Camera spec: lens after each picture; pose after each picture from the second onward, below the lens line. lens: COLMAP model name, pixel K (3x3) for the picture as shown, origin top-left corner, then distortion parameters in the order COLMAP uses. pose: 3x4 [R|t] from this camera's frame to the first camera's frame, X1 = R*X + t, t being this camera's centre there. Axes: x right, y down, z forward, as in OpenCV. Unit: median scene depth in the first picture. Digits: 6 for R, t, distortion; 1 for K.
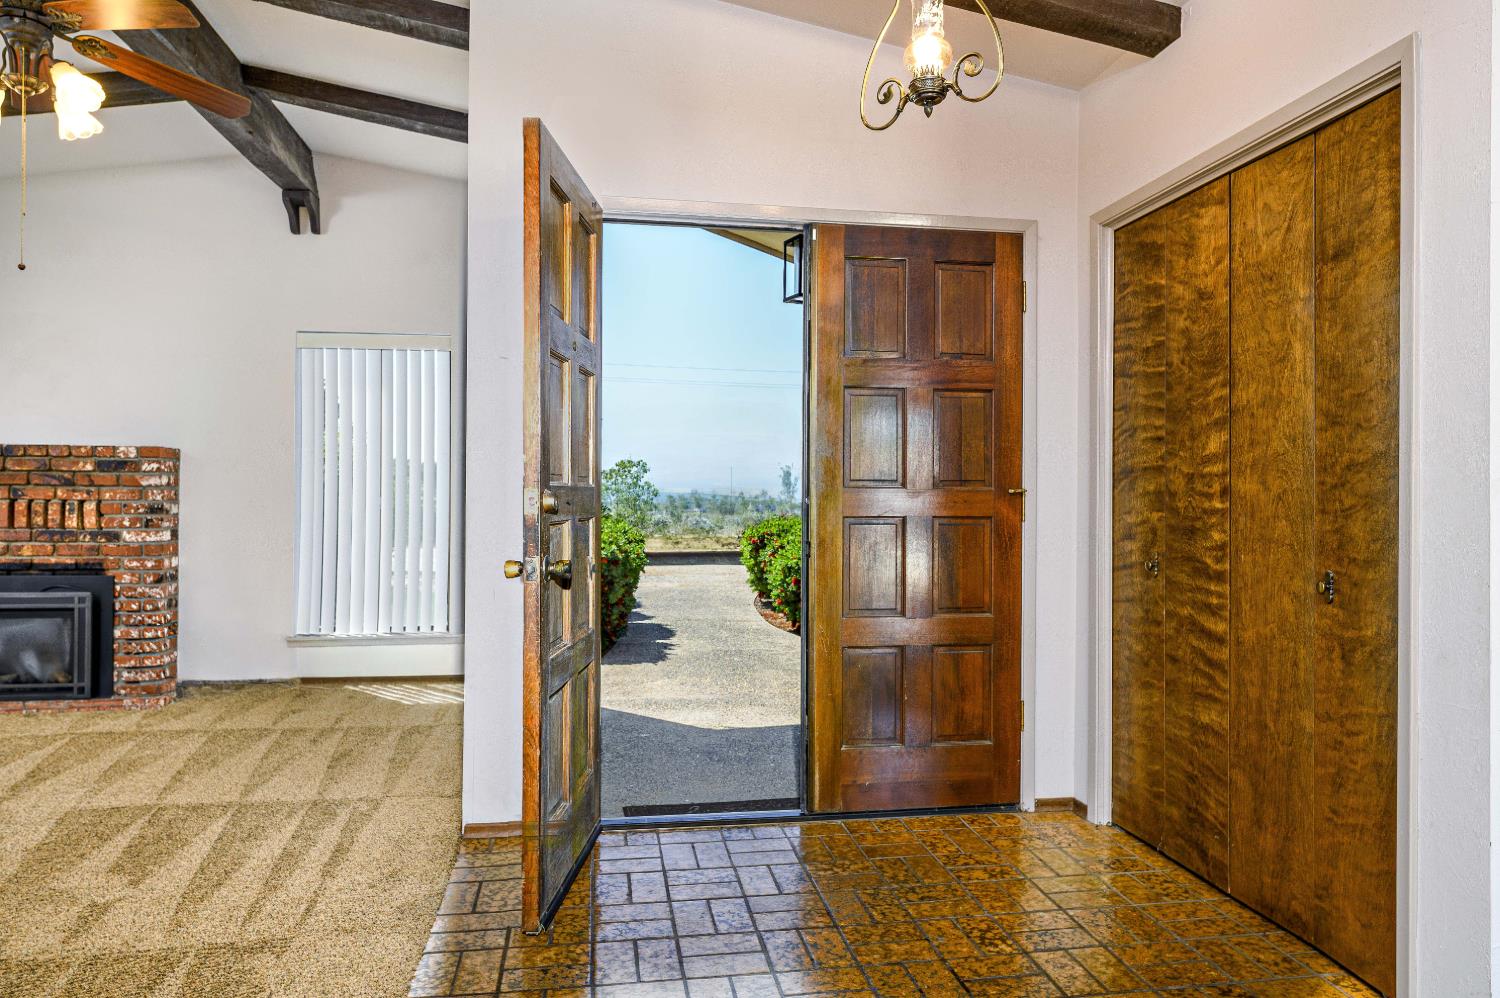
lens RADIAL K [[932.3, 0, 744.4], [0, 932.3, 492.2], [0, 0, 1]] dist [-0.001726, -0.000172]
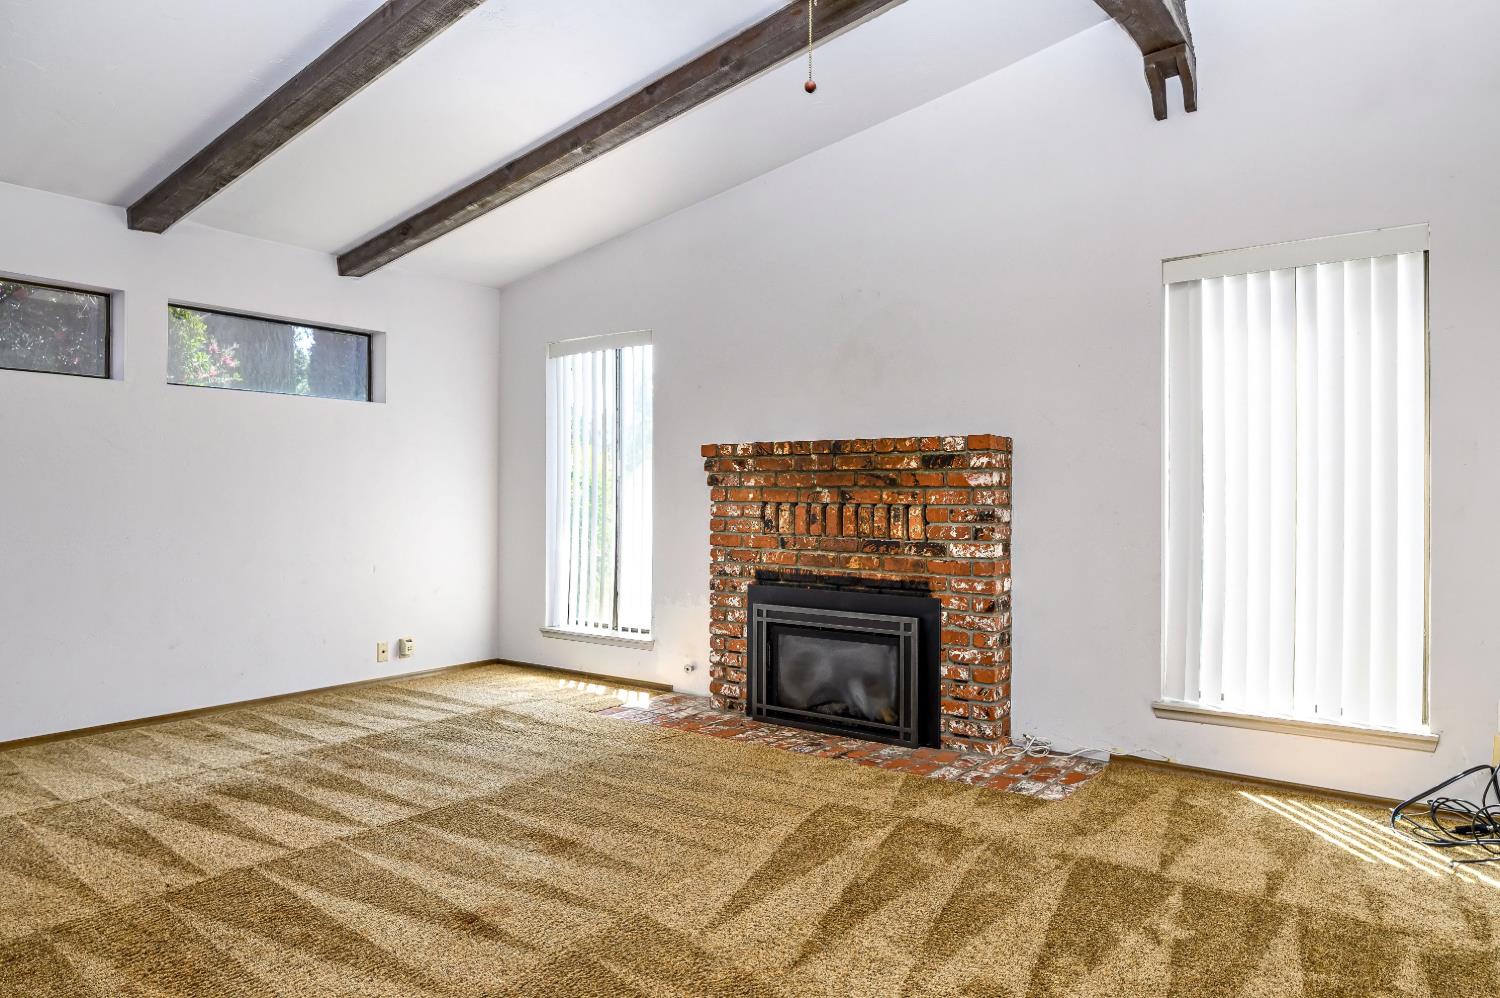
lens RADIAL K [[932.3, 0, 749.6], [0, 932.3, 497.1], [0, 0, 1]] dist [-0.001726, -0.000172]
pose [[0.705437, -0.003027, -0.708766, -0.224896], [0.005746, 0.999982, 0.001449, -0.000076], [0.708749, -0.005095, 0.705442, 0.319616]]
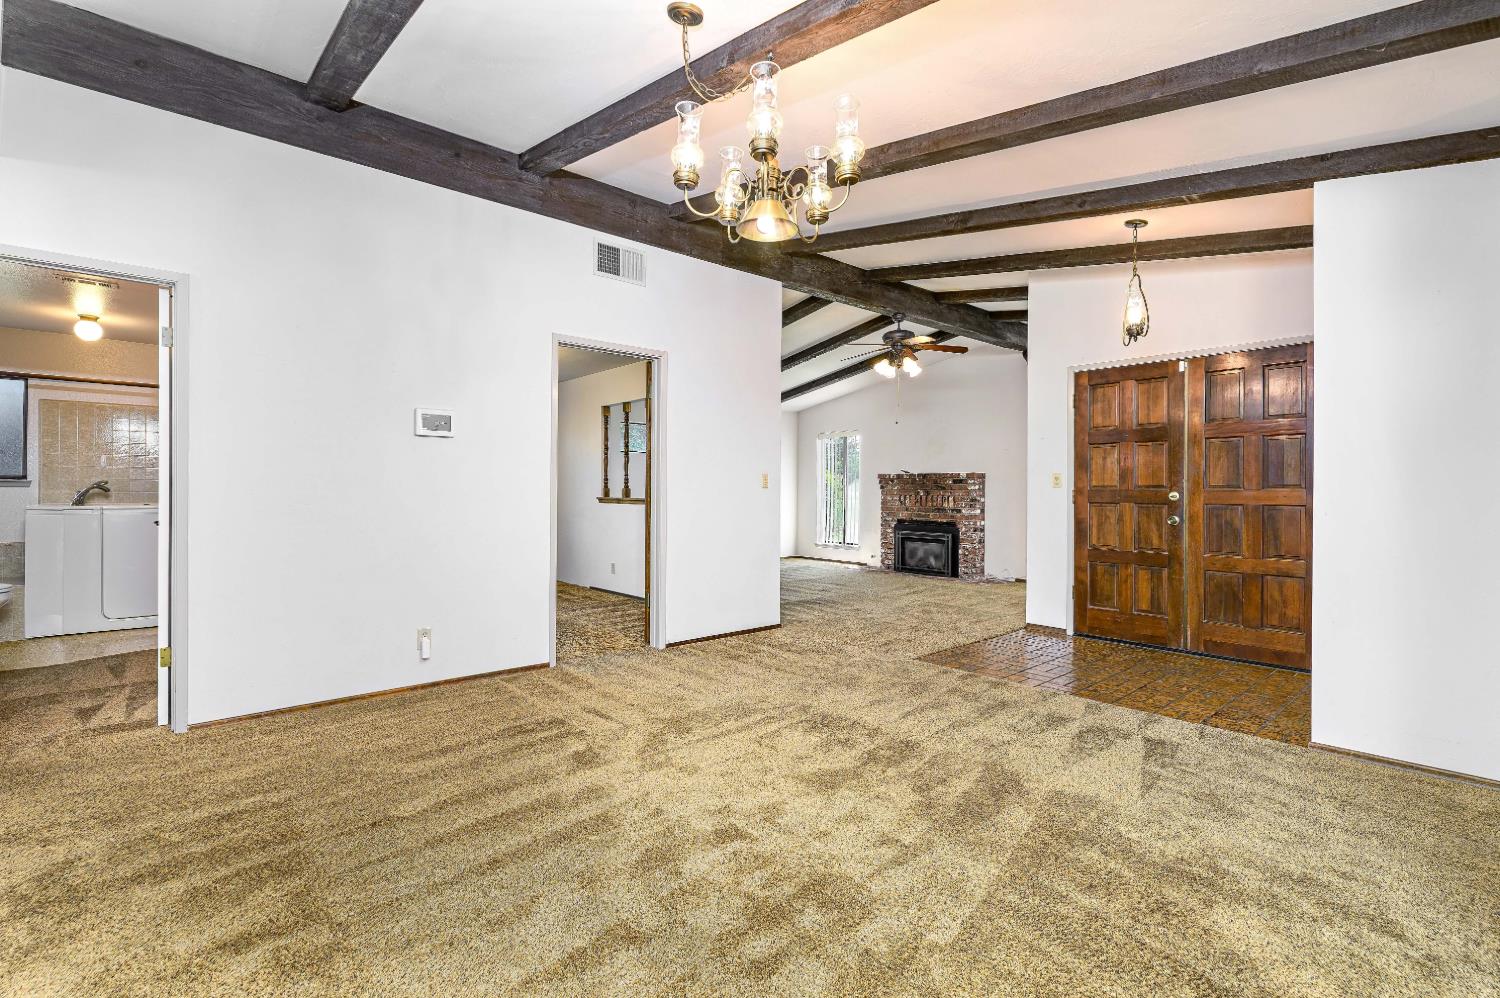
lens RADIAL K [[705.2, 0, 750.0], [0, 705.2, 492.6], [0, 0, 1]] dist [-0.001543, -0.000117]
pose [[0.524918, -0.002330, -0.851150, 0.580748], [0.002427, 0.999996, -0.001240, 0.001038], [0.851150, -0.001415, 0.524921, -0.404682]]
